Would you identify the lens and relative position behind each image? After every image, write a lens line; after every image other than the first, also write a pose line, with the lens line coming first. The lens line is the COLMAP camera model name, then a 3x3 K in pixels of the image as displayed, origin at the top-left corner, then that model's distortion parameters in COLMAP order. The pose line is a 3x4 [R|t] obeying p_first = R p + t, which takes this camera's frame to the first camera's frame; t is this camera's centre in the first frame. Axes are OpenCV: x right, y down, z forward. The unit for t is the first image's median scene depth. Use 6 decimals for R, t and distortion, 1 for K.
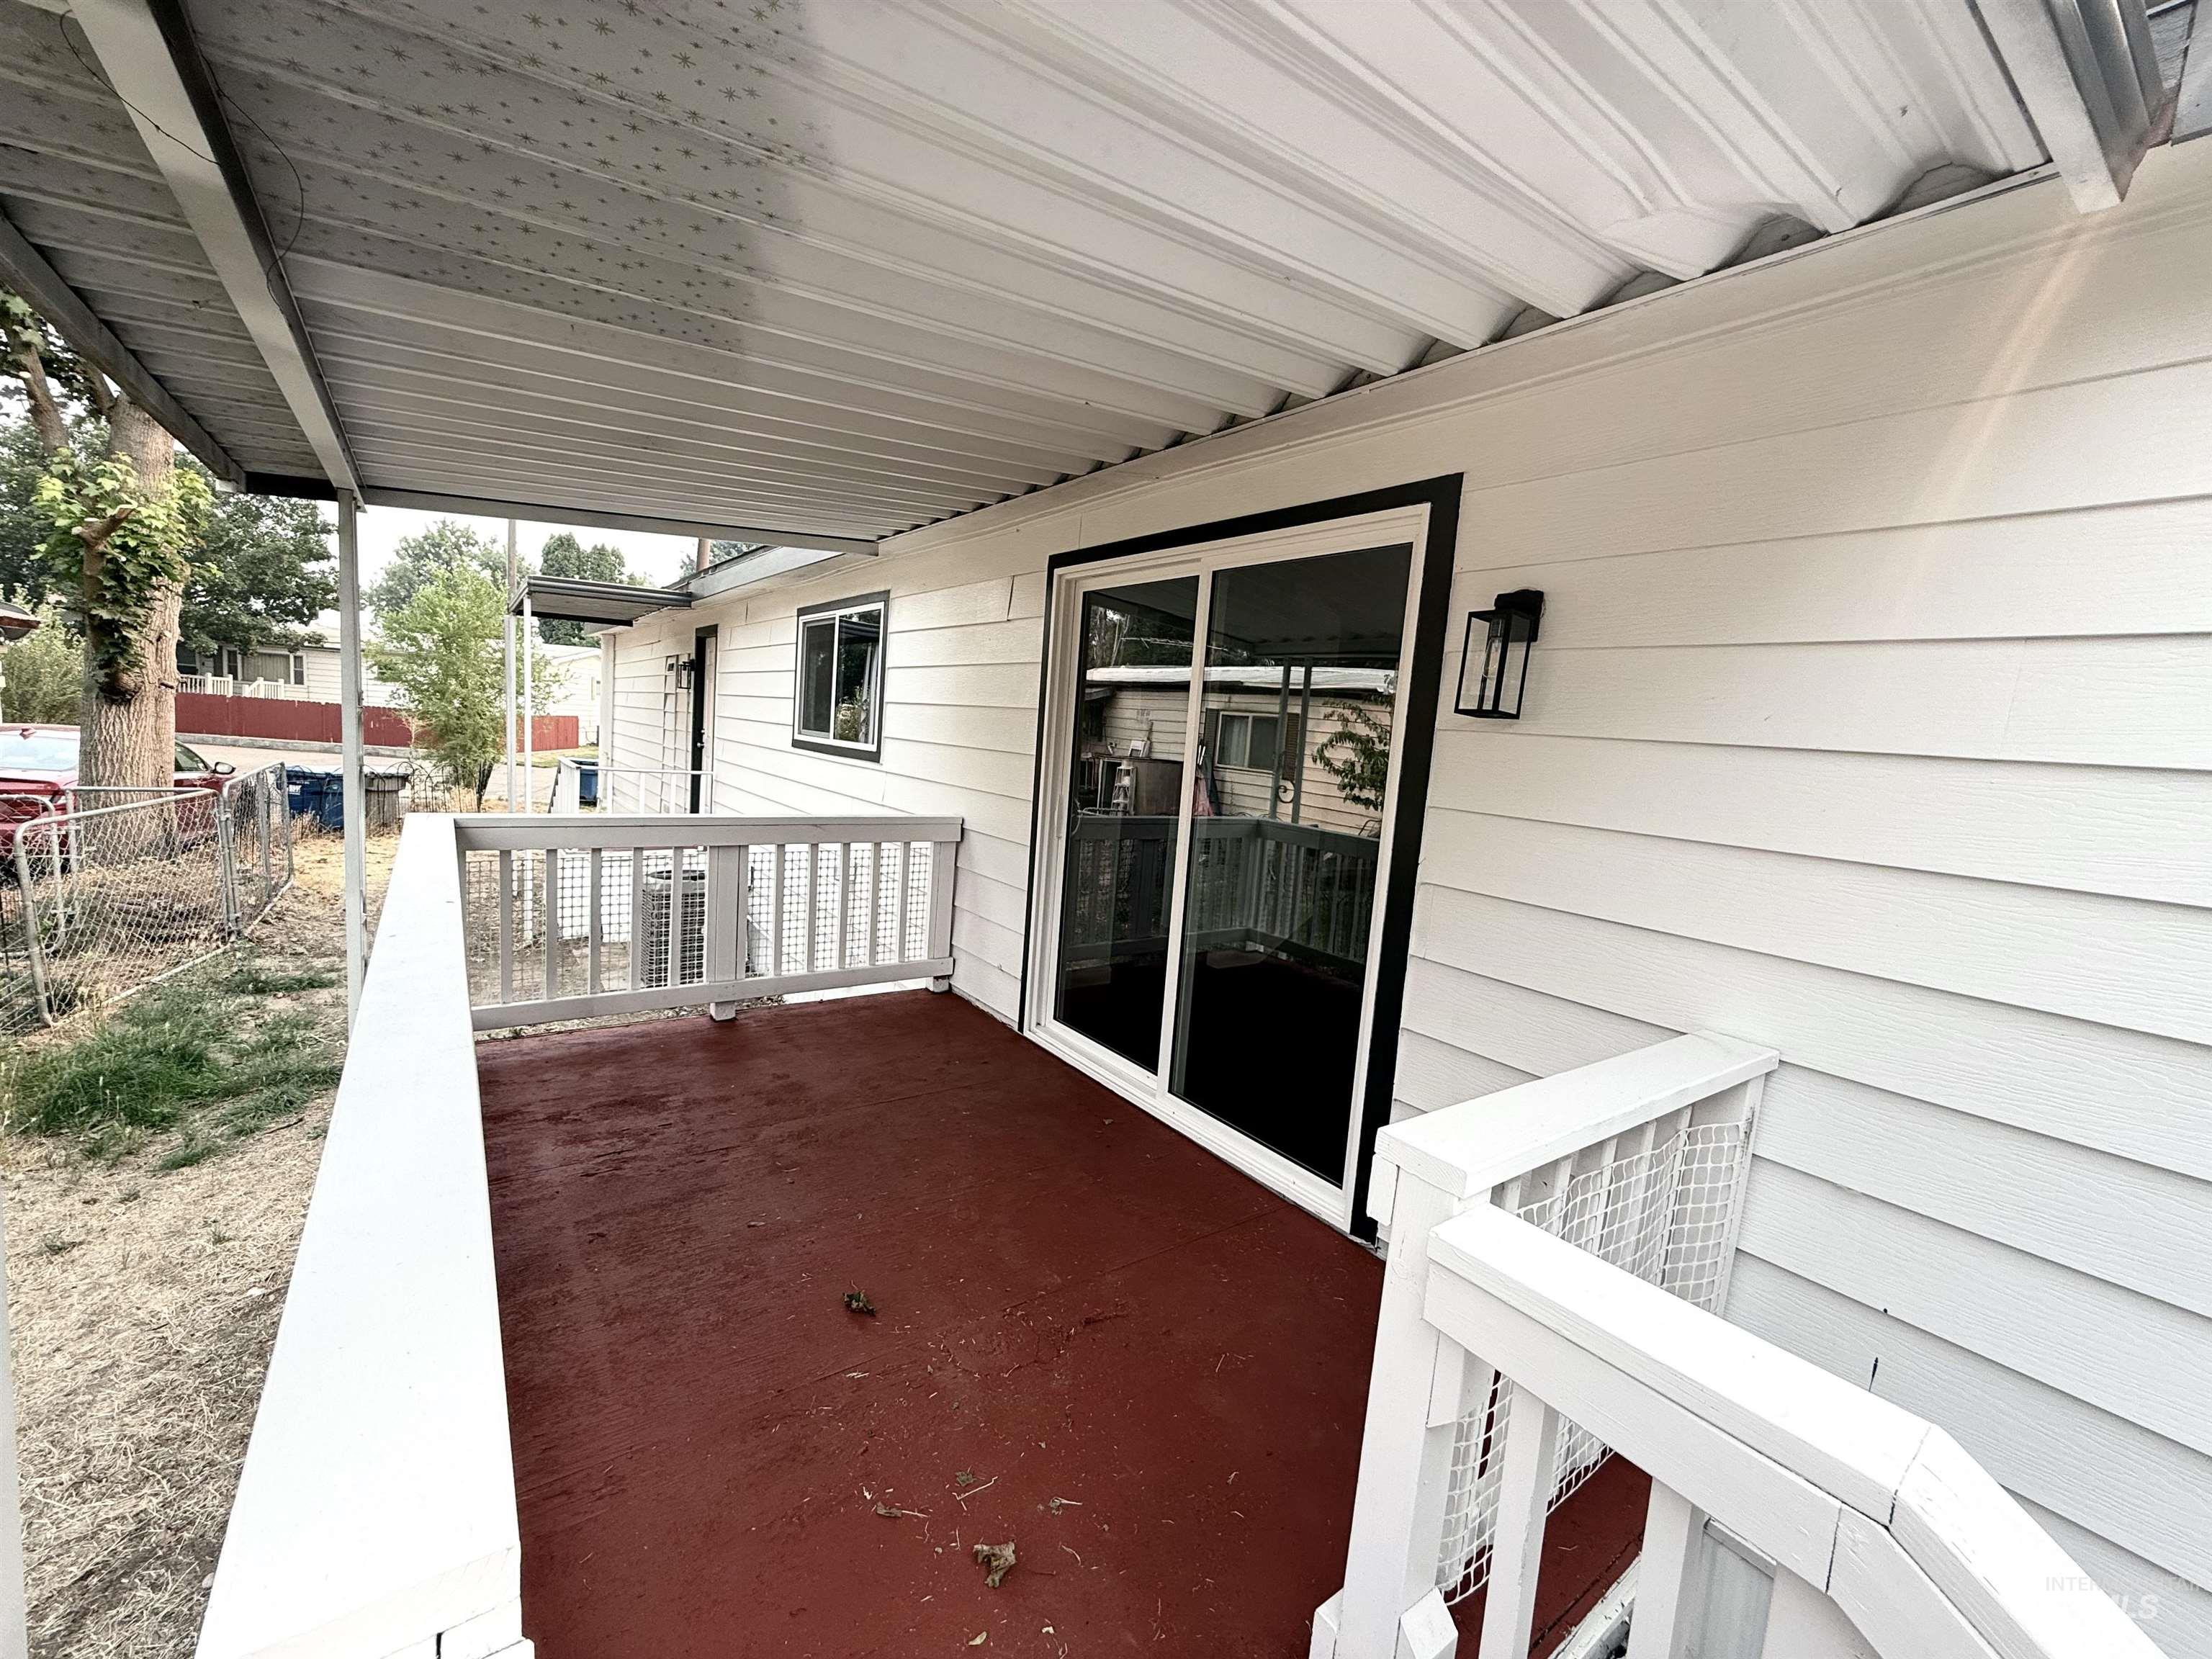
lens RADIAL K [[912.1, 0, 1106.0], [0, 912.1, 829.5], [0, 0, 1]] dist [-0.001215, 0.000447]
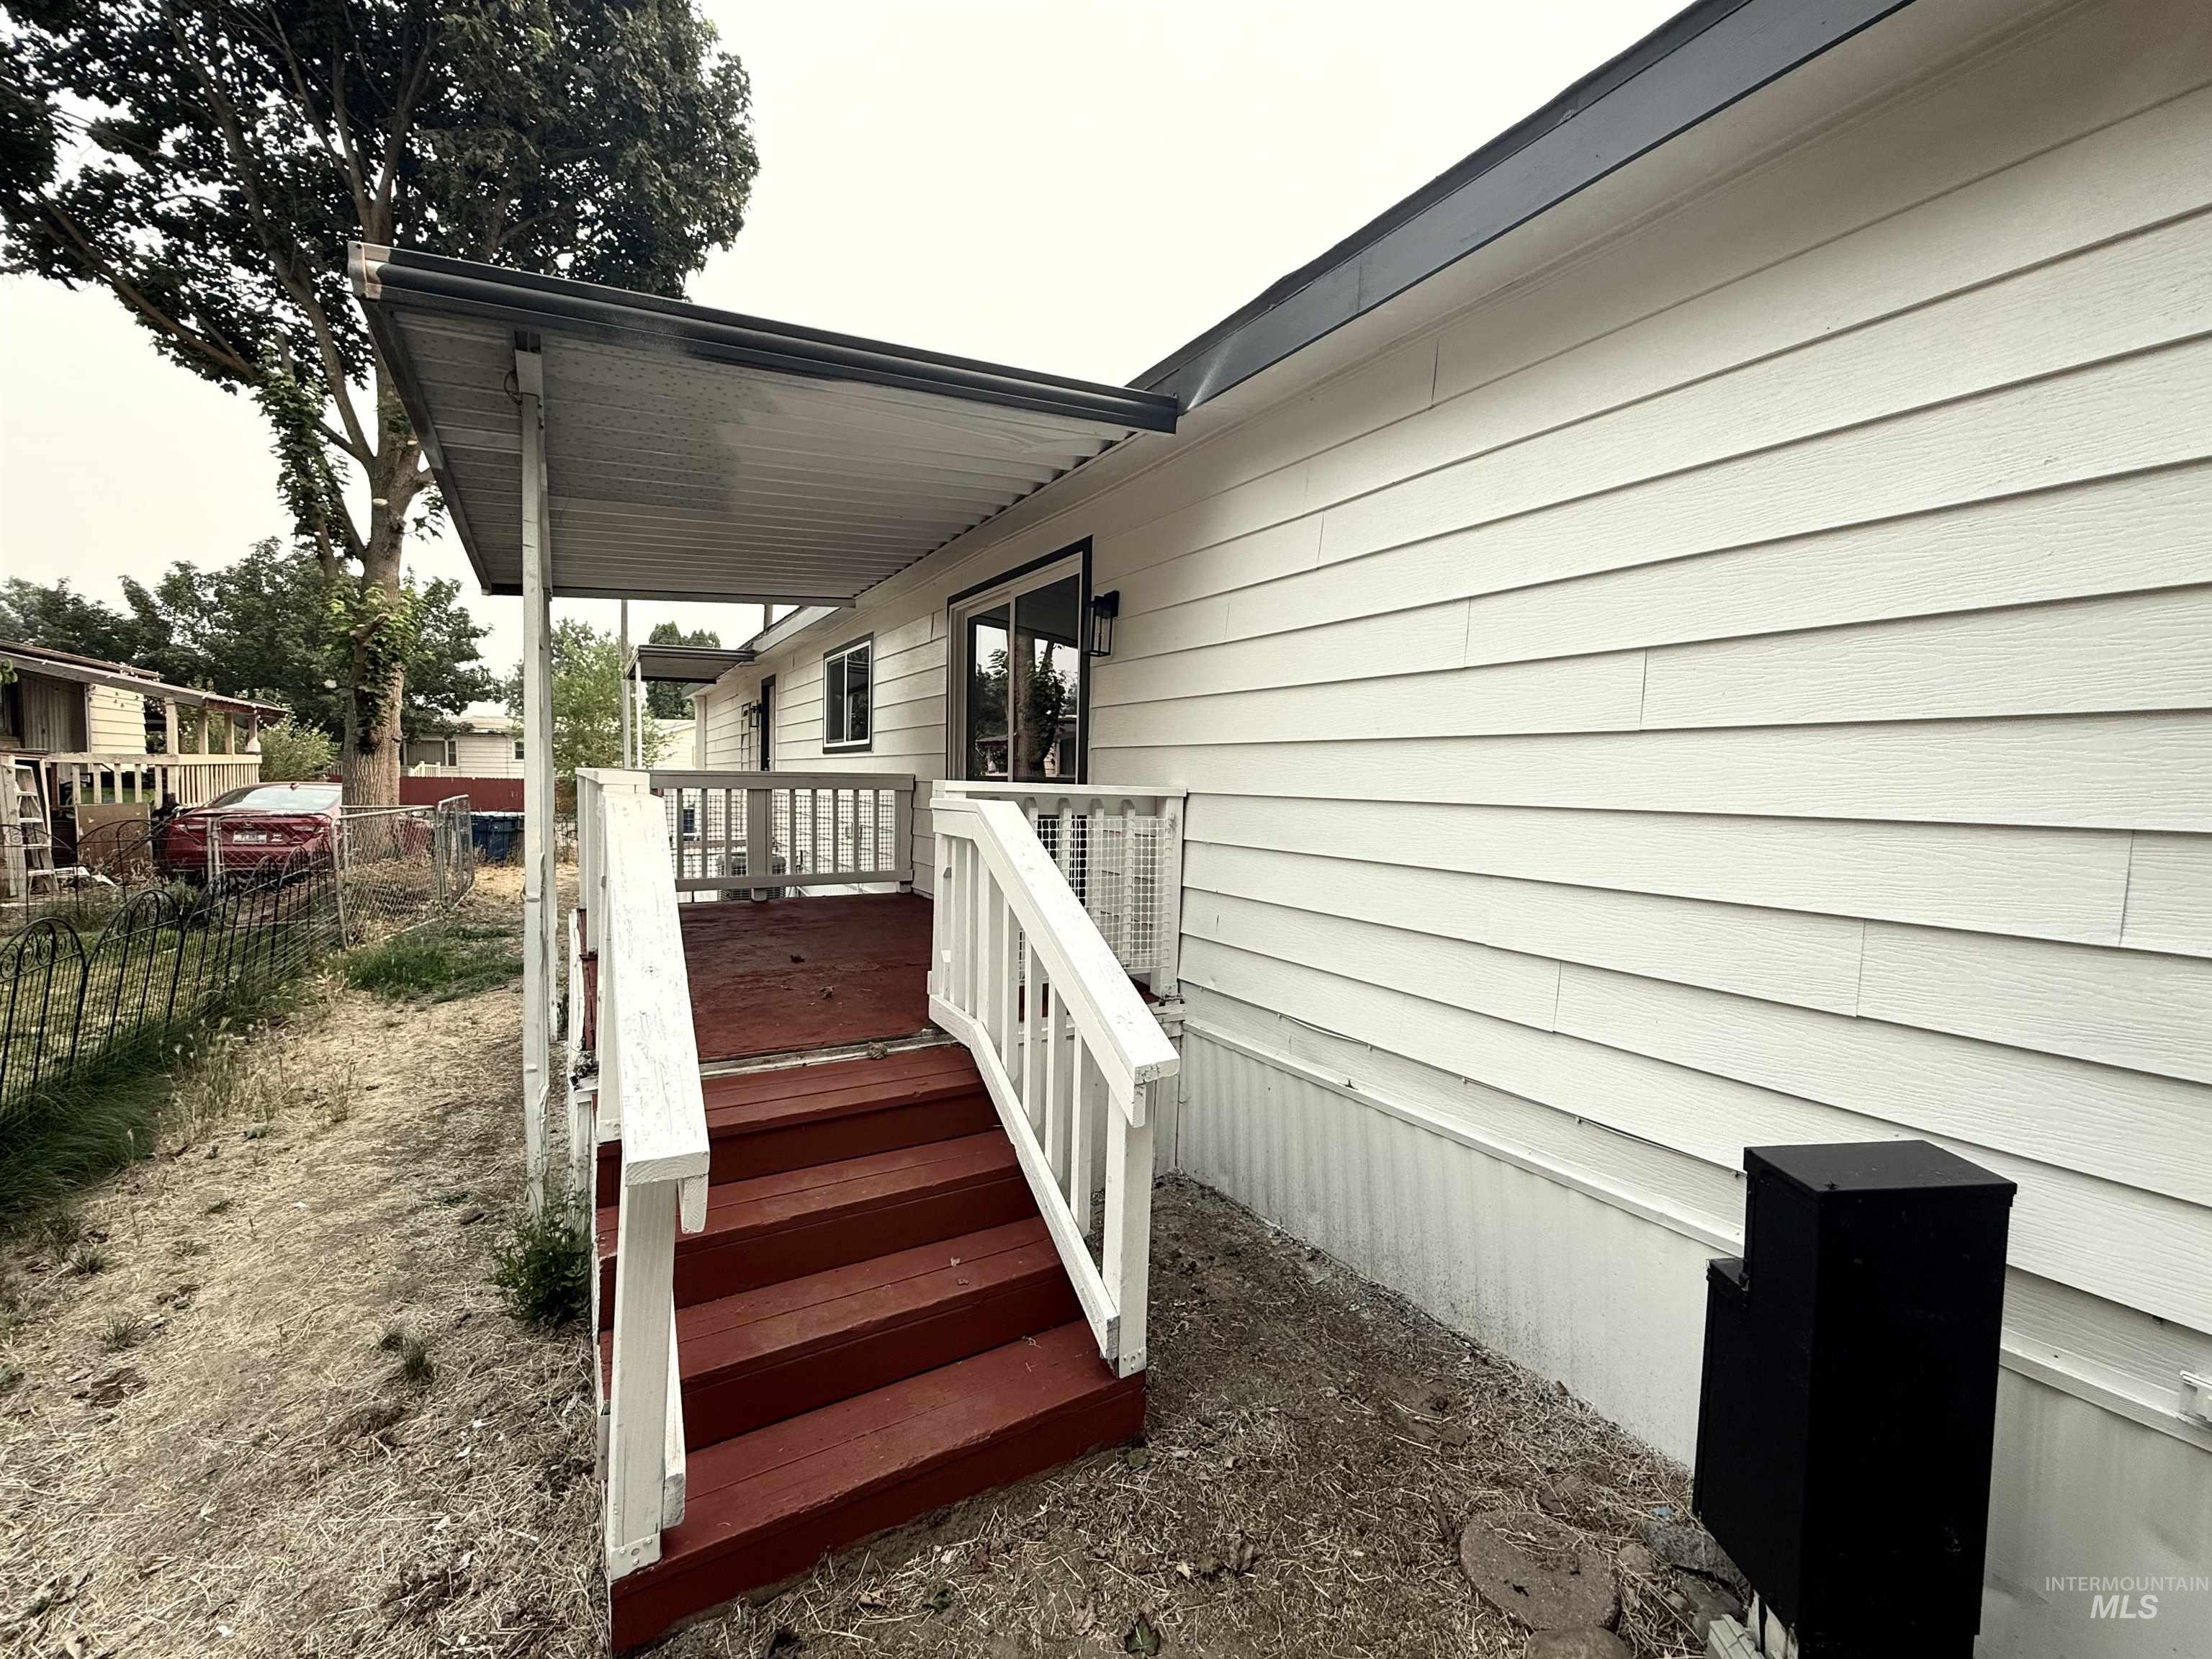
lens RADIAL K [[912.1, 0, 1106.0], [0, 912.1, 829.5], [0, 0, 1]] dist [-0.001215, 0.000447]
pose [[0.994556, -0.050584, -0.091105, 0.200807], [0.045185, 0.997152, -0.060381, 0.126883], [0.093900, 0.055936, 0.994009, -0.320981]]
